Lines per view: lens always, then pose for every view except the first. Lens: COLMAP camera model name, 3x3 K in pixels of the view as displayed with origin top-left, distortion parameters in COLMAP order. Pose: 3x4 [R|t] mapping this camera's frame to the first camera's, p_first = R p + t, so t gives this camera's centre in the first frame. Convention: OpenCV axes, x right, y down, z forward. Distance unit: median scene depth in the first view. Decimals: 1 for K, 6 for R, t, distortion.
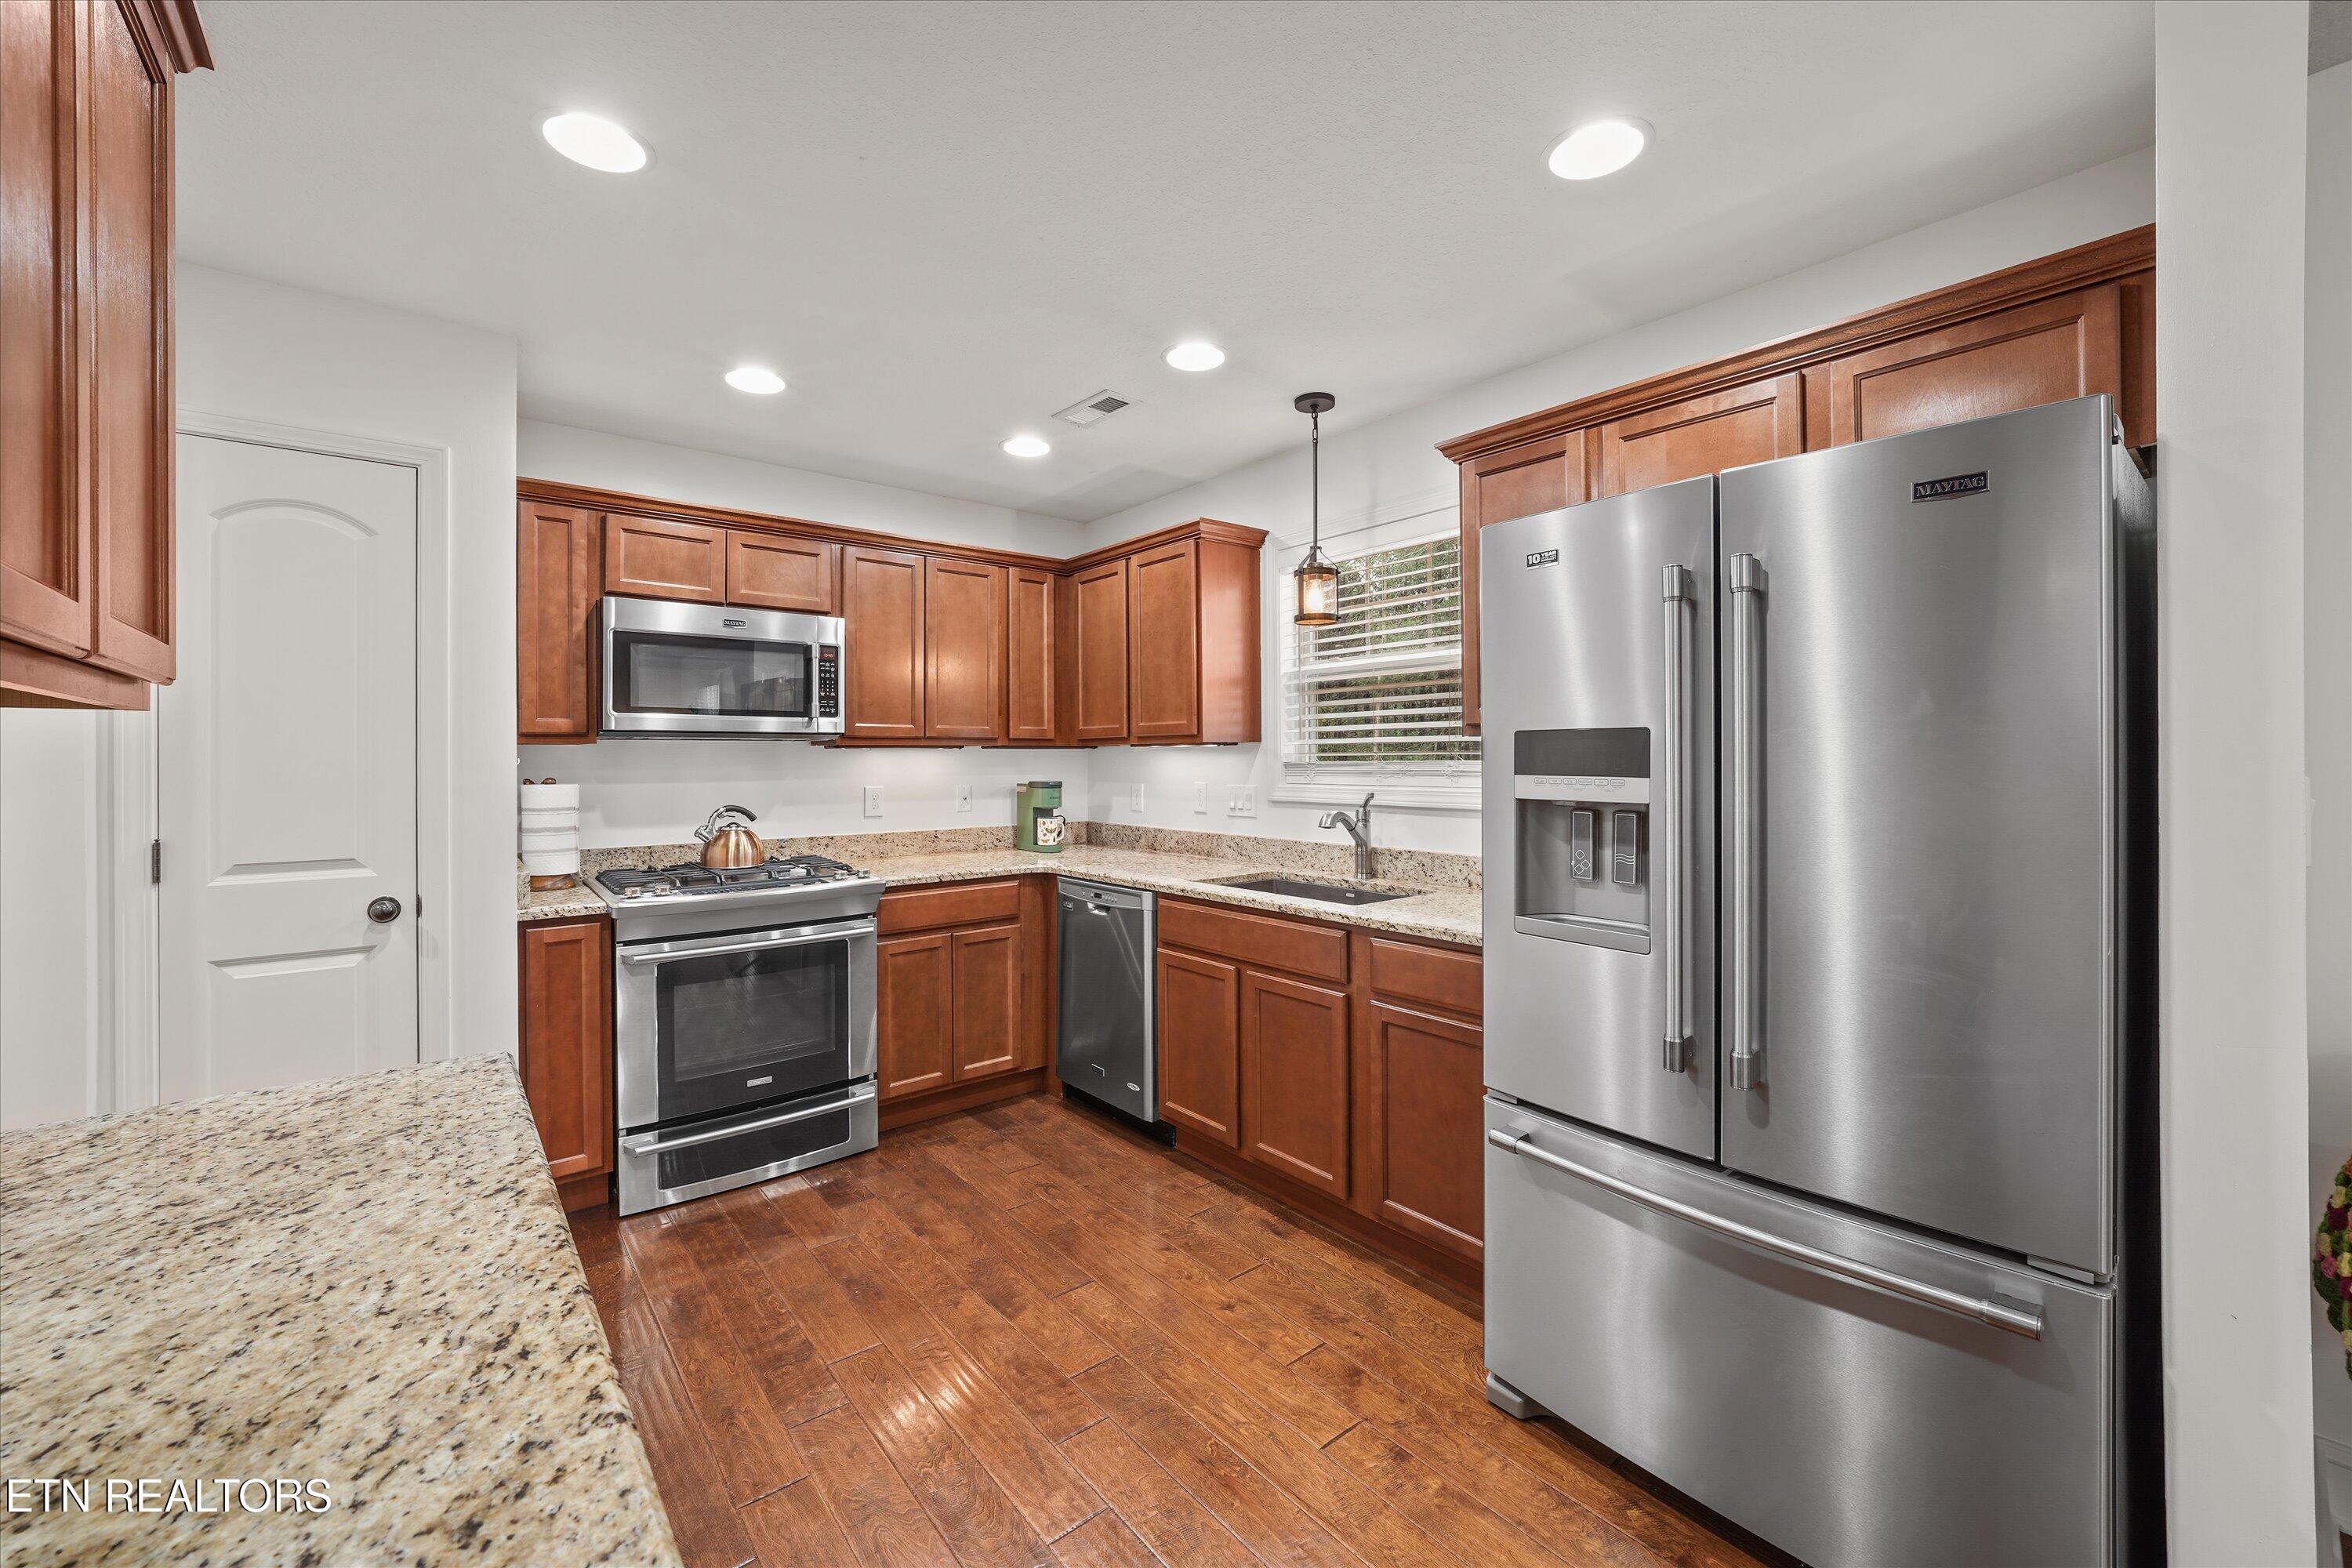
lens RADIAL K [[926.3, 0, 1177.6], [0, 926.3, 755.3], [0, 0, 1]] dist [-0.019385, 0.004633]
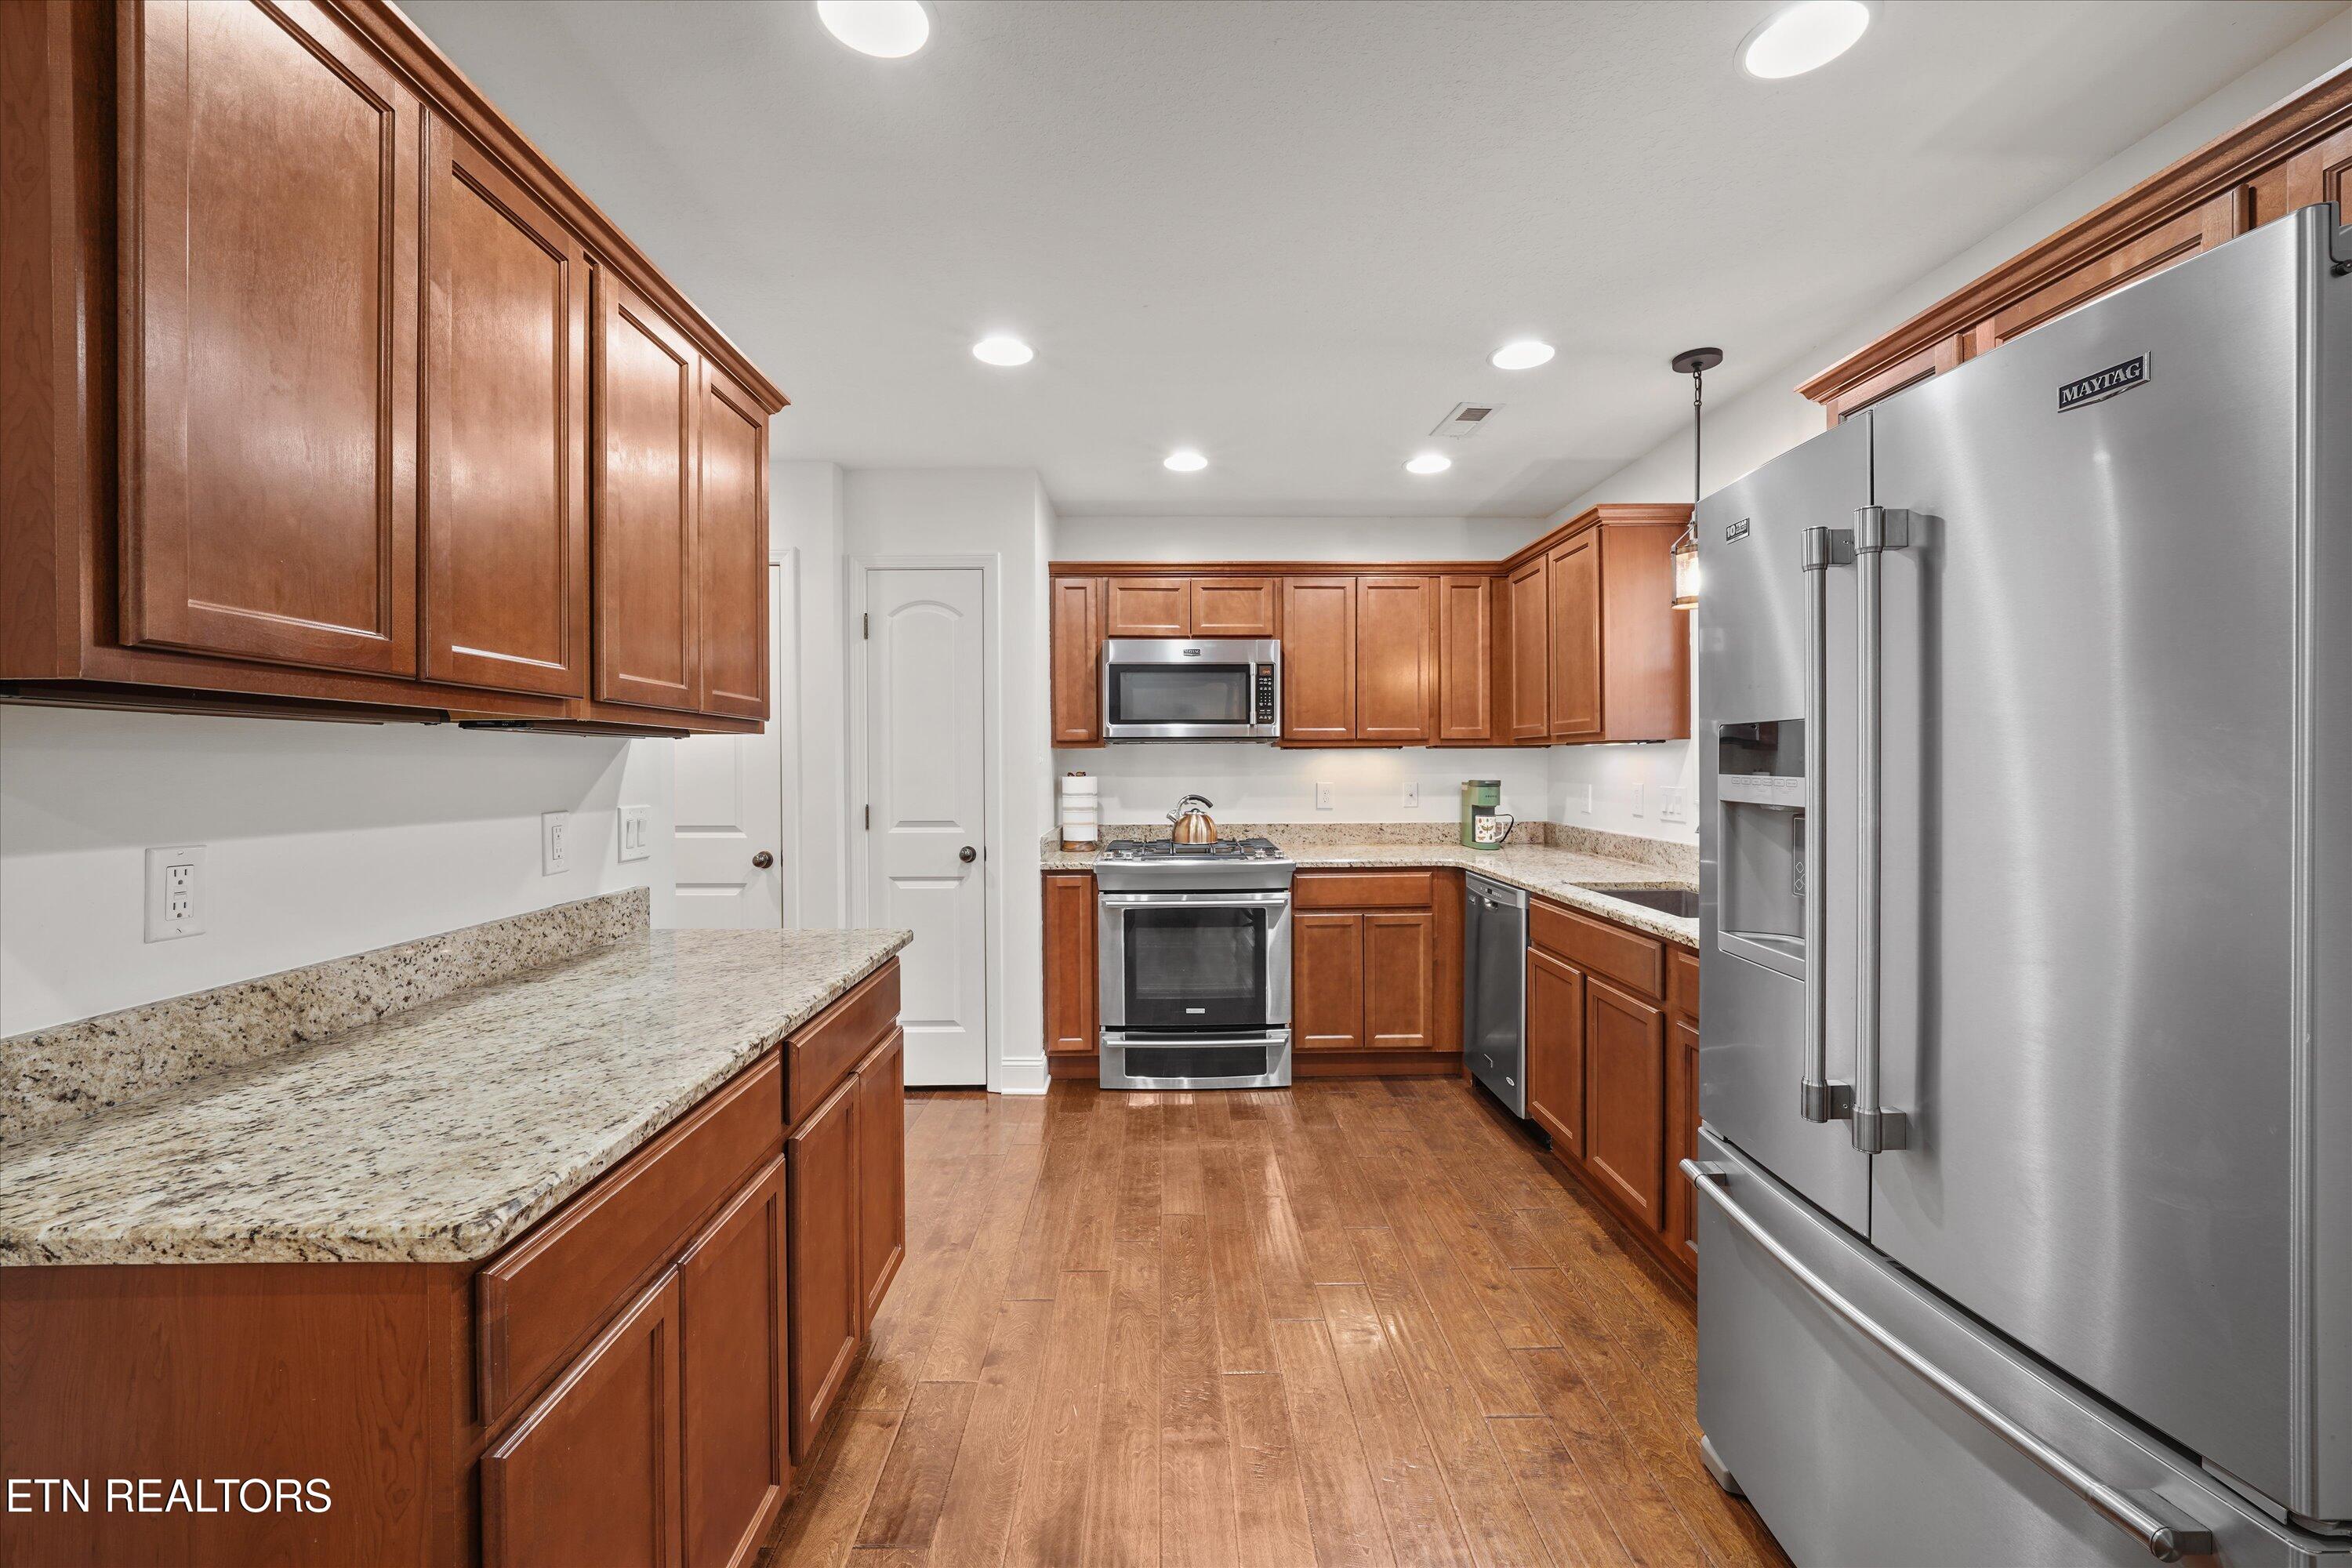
lens RADIAL K [[926.3, 0, 1179.0], [0, 926.3, 768.6], [0, 0, 1]] dist [-0.019385, 0.004633]
pose [[0.785121, 0.005745, -0.619315, 0.298675], [0.002802, 0.999914, 0.012828, 0.001792], [0.619336, -0.011807, 0.785038, -0.015783]]
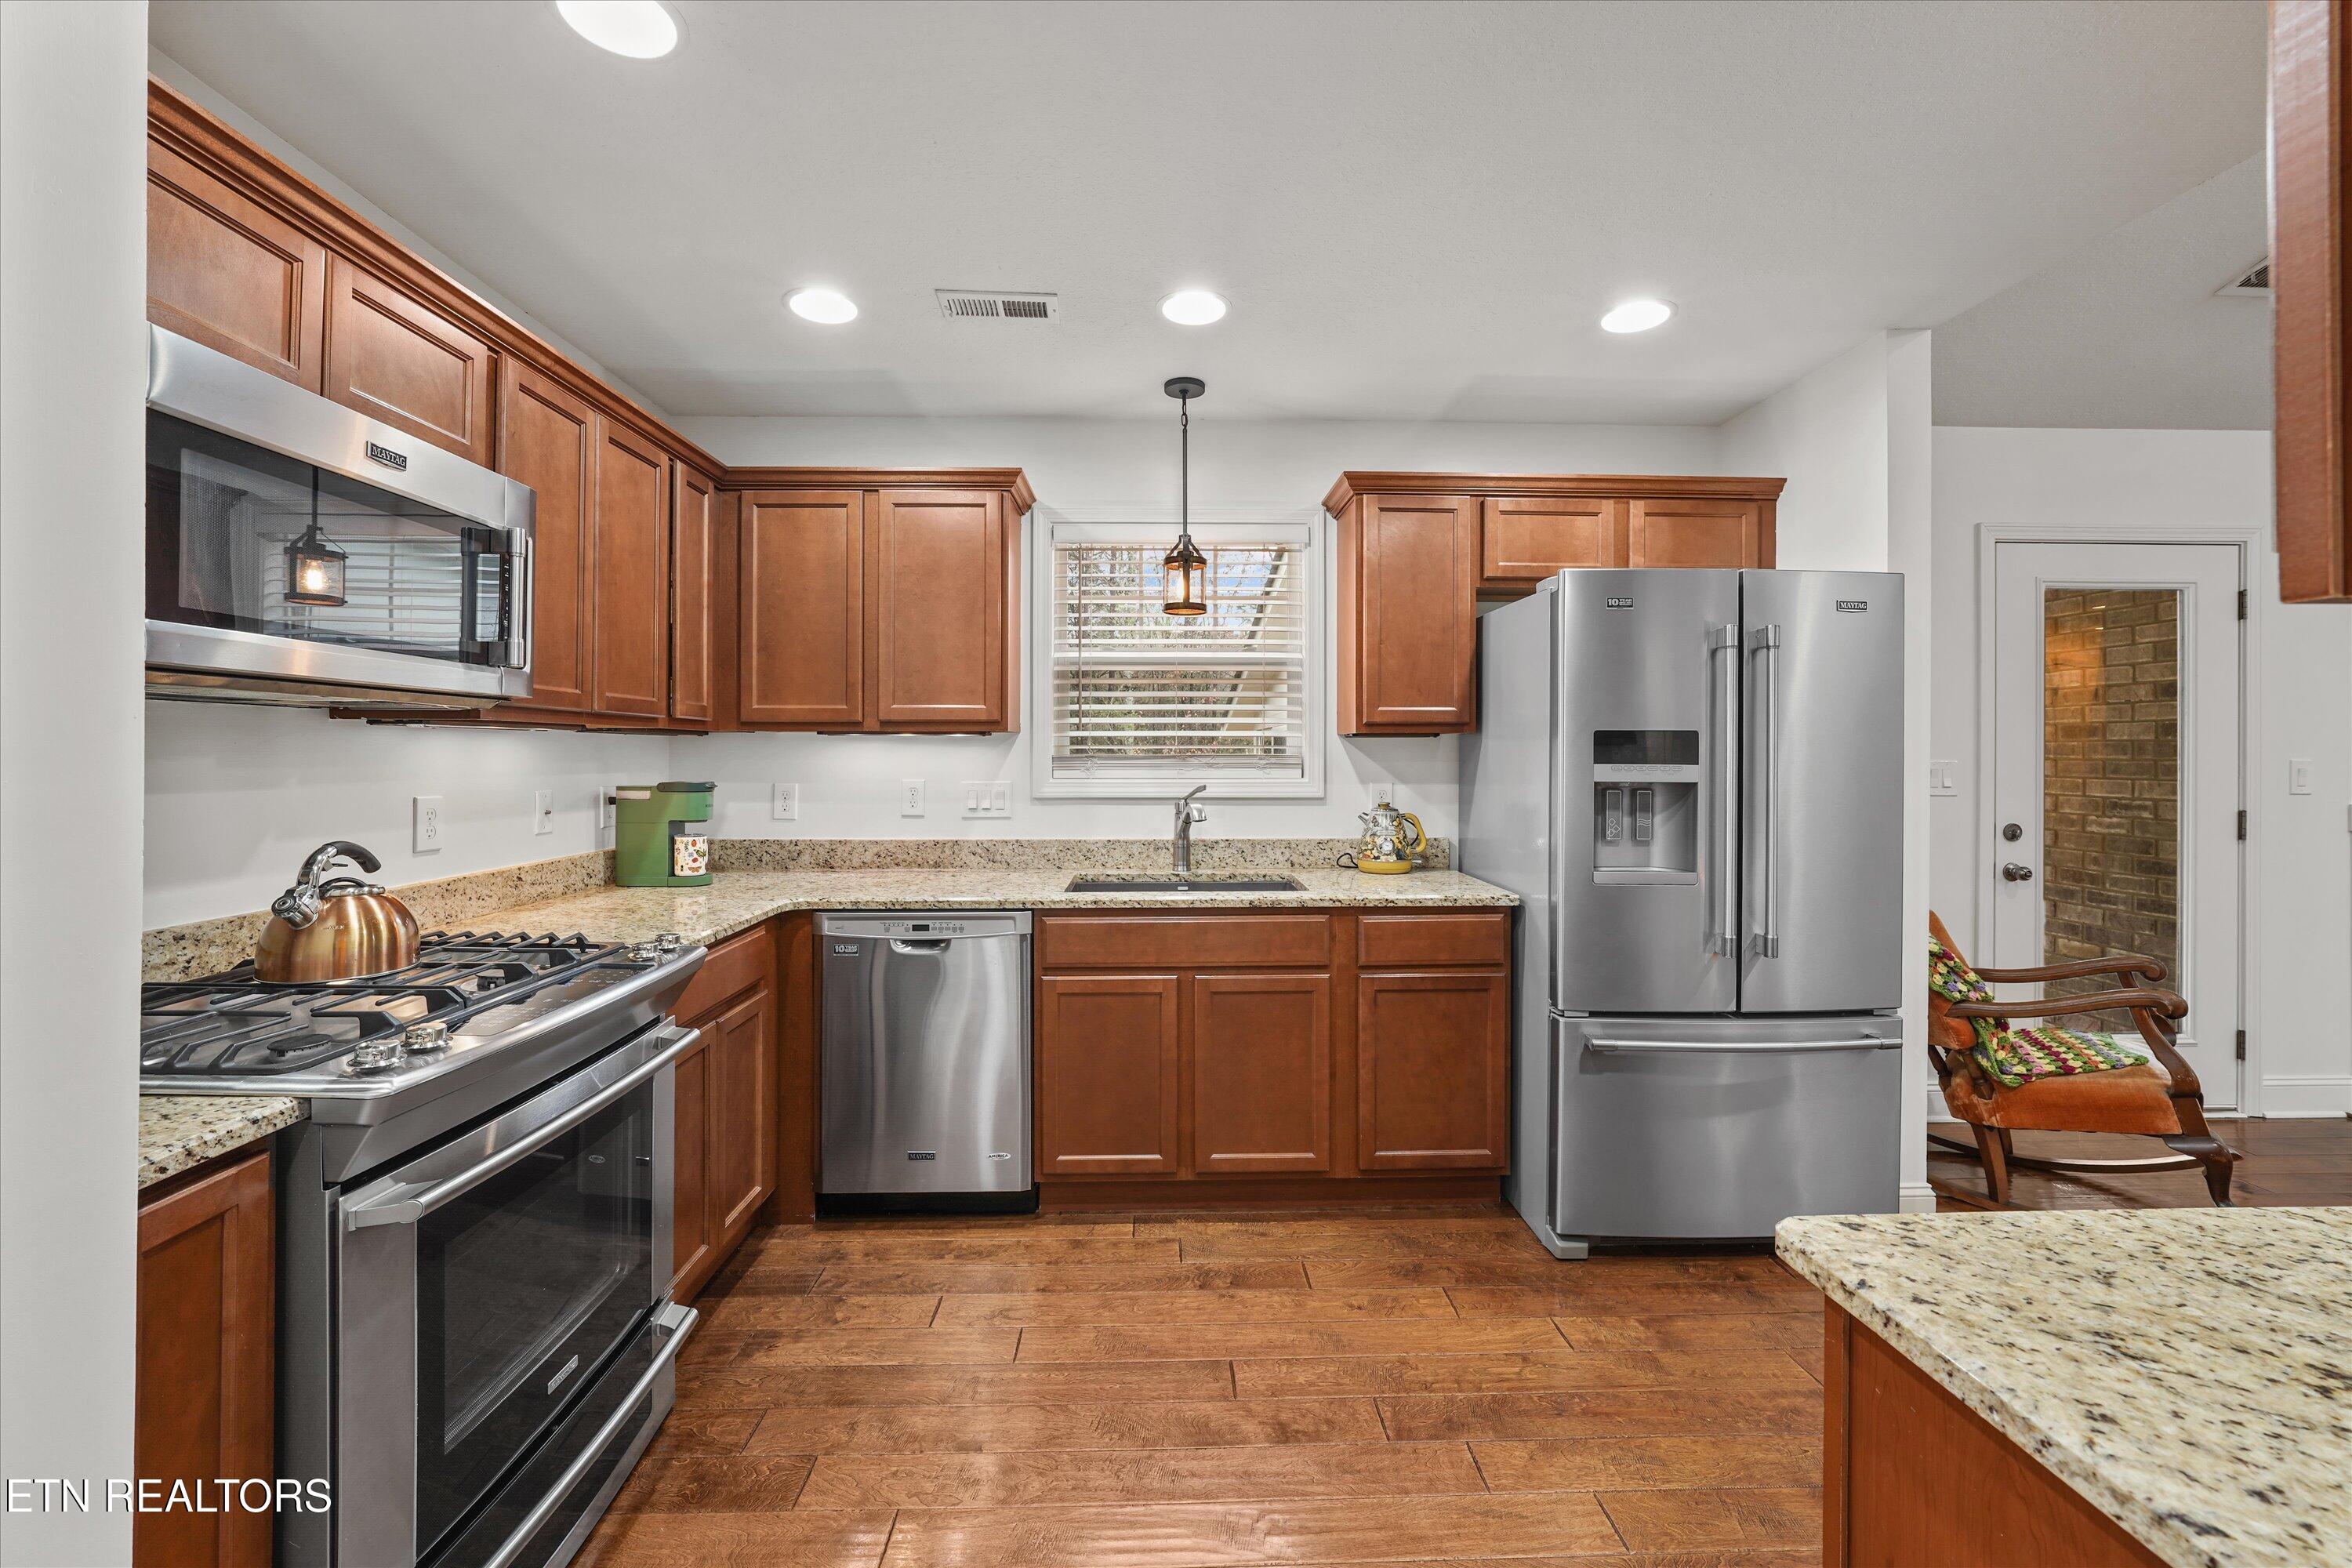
lens RADIAL K [[926.3, 0, 1177.7], [0, 926.3, 748.2], [0, 0, 1]] dist [-0.019385, 0.004633]
pose [[0.612714, 0.011066, 0.790227, -0.605387], [-0.007384, 0.999938, -0.008277, 0.008263], [-0.790270, -0.000764, 0.612758, 0.392216]]
